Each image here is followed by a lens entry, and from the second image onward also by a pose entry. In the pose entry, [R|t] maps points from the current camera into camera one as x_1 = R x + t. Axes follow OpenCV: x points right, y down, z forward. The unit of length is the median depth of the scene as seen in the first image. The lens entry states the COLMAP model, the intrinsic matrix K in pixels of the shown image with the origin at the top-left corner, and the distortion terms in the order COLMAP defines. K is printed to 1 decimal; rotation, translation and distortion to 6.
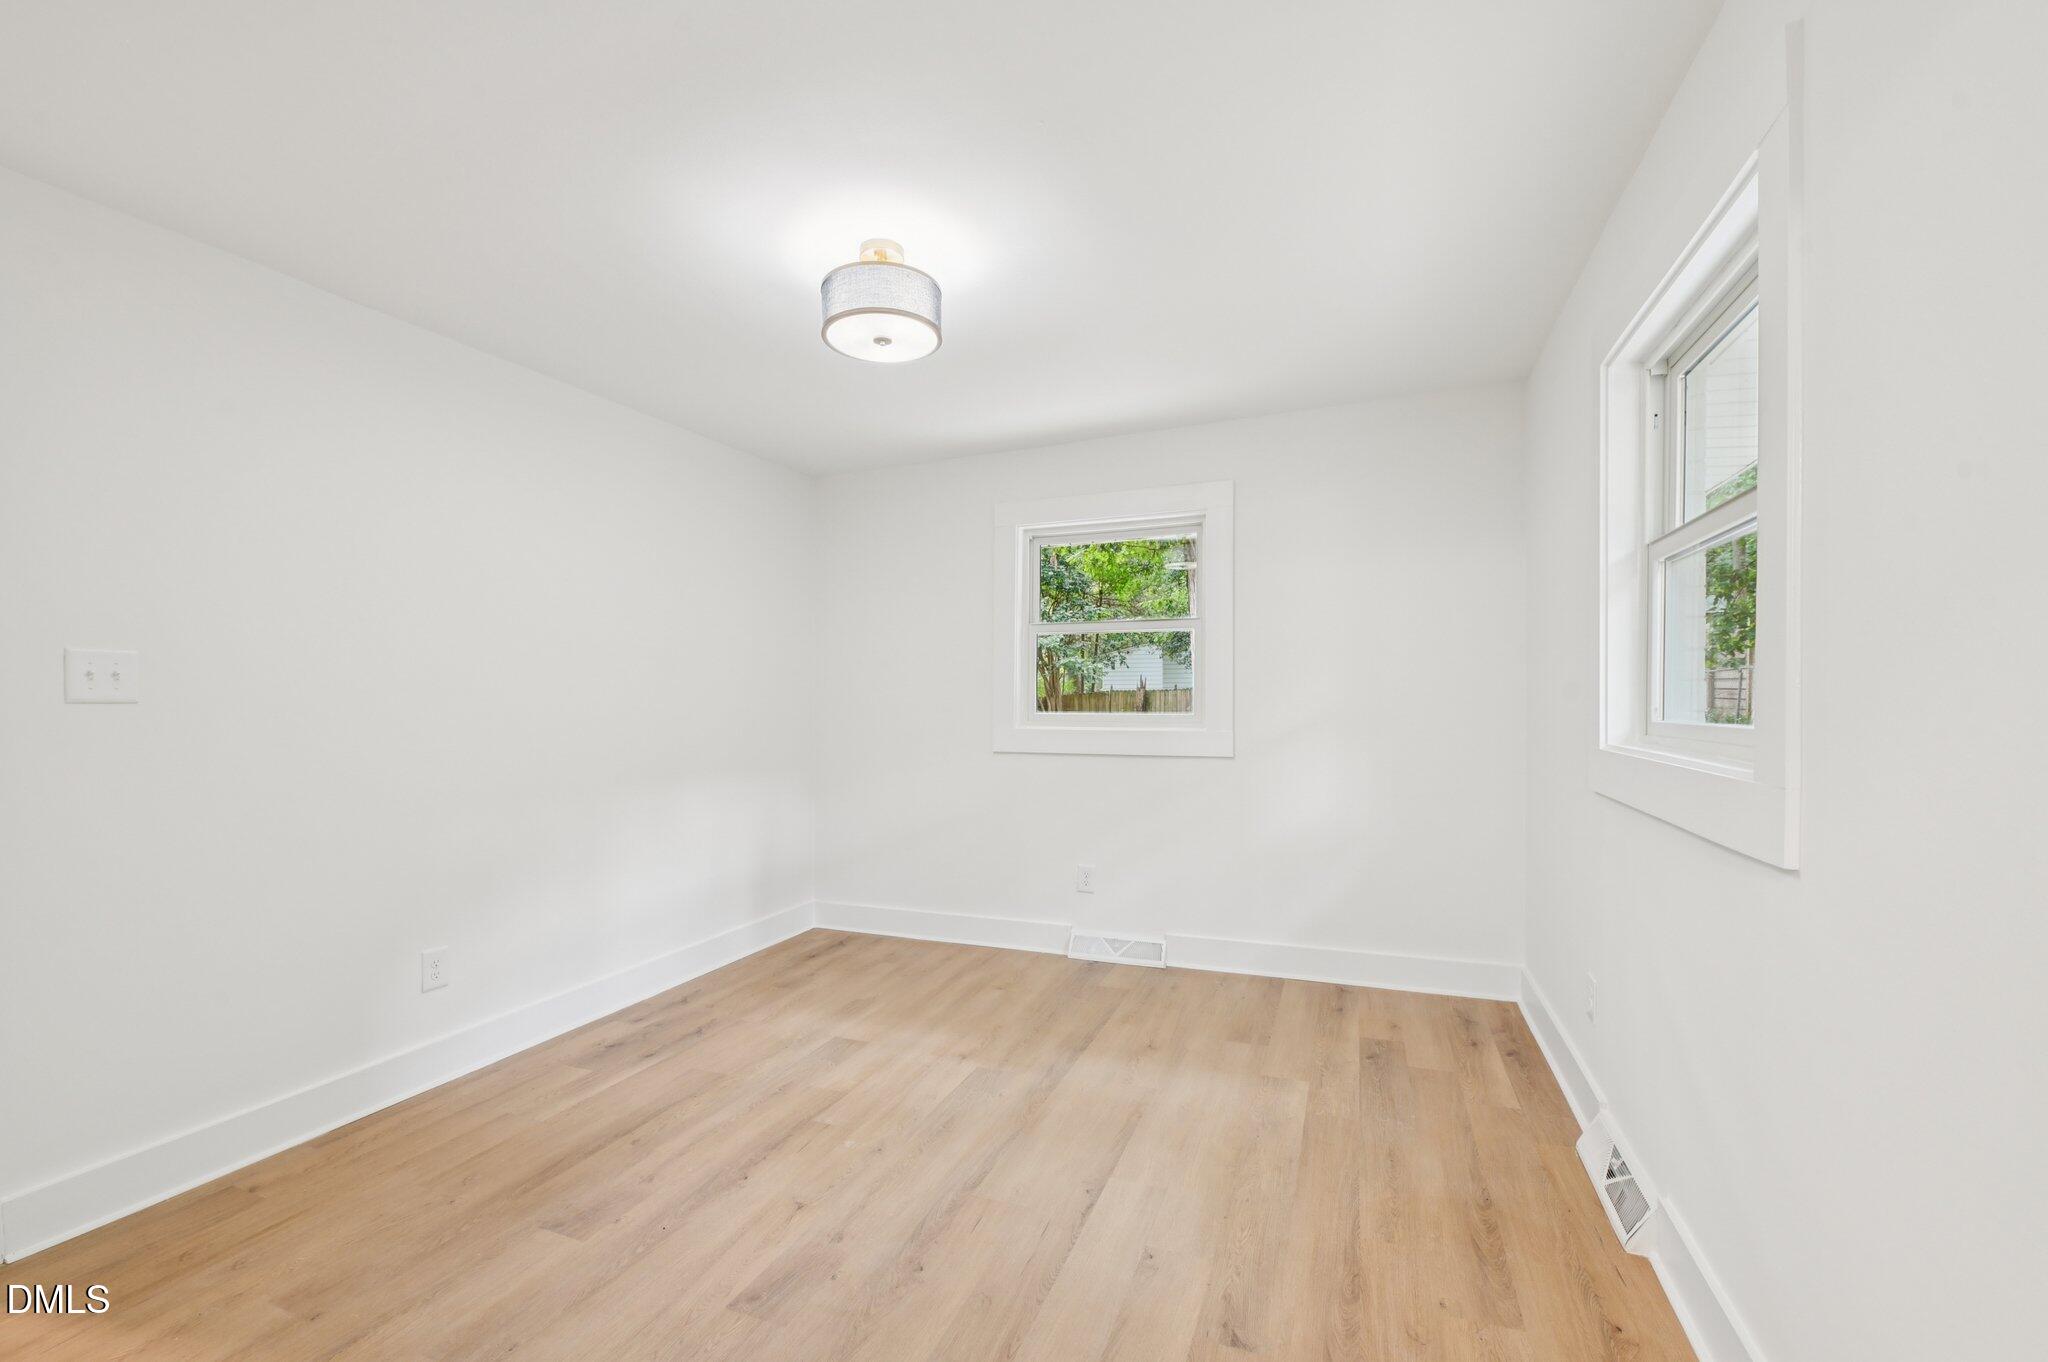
lens RADIAL K [[831.4, 0, 1061.1], [0, 831.4, 709.3], [0, 0, 1]] dist [-0.001319, -0.000177]
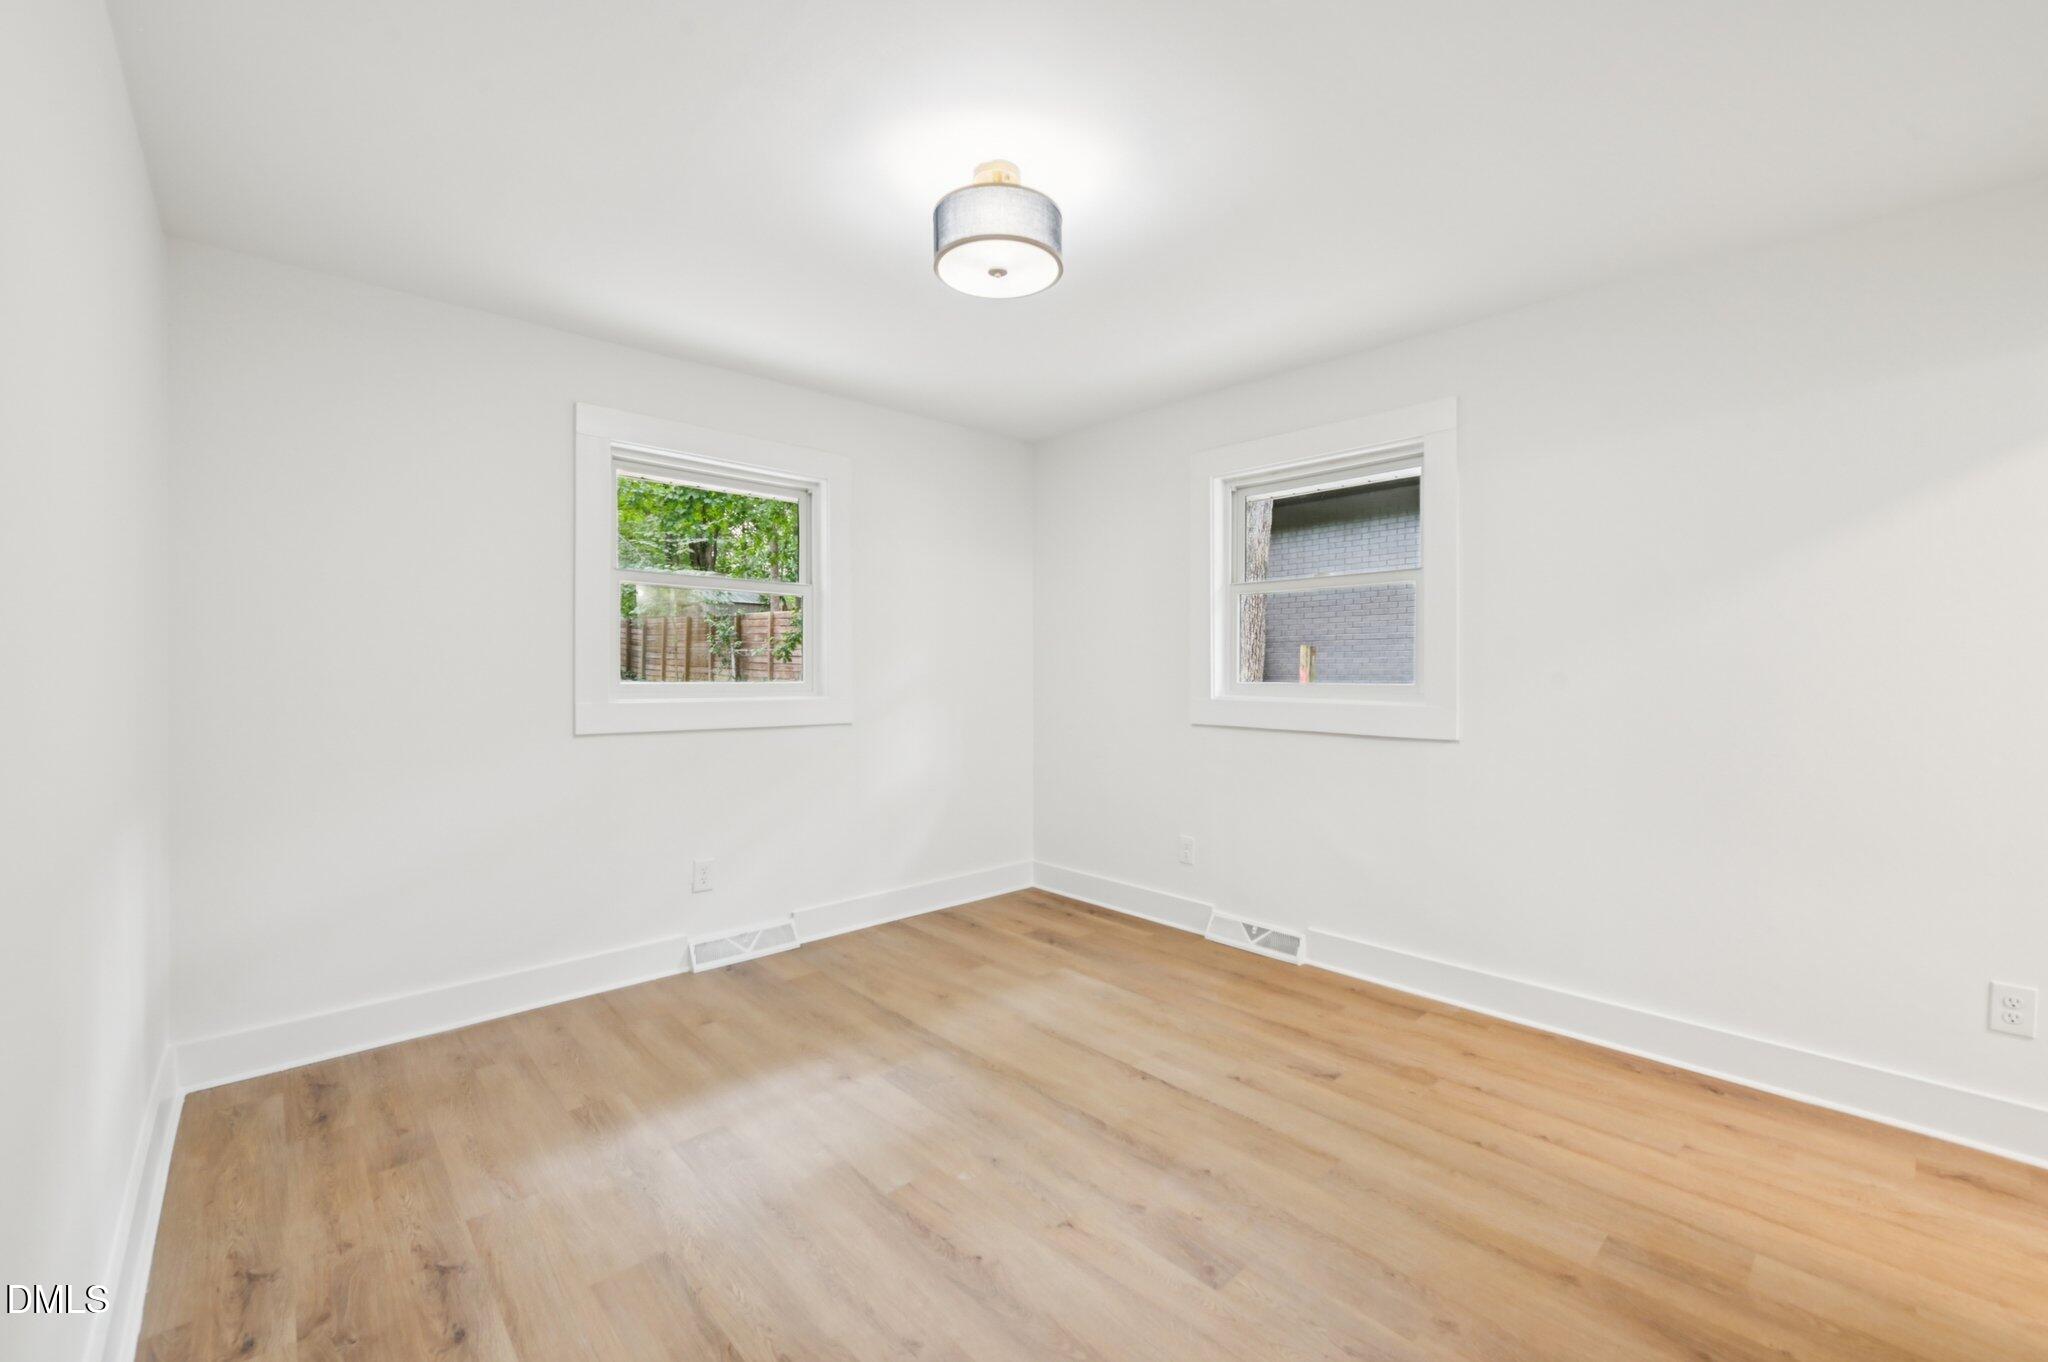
lens RADIAL K [[820.2, 0, 1023.9], [0, 820.2, 678.1], [0, 0, 1]] dist [0.006528, -0.000105]
pose [[0.456947, -0.001377, 0.889493, -0.799289], [0.003662, 0.999993, -0.000333, 0.003131], [-0.889486, 0.003410, 0.456949, 0.446901]]
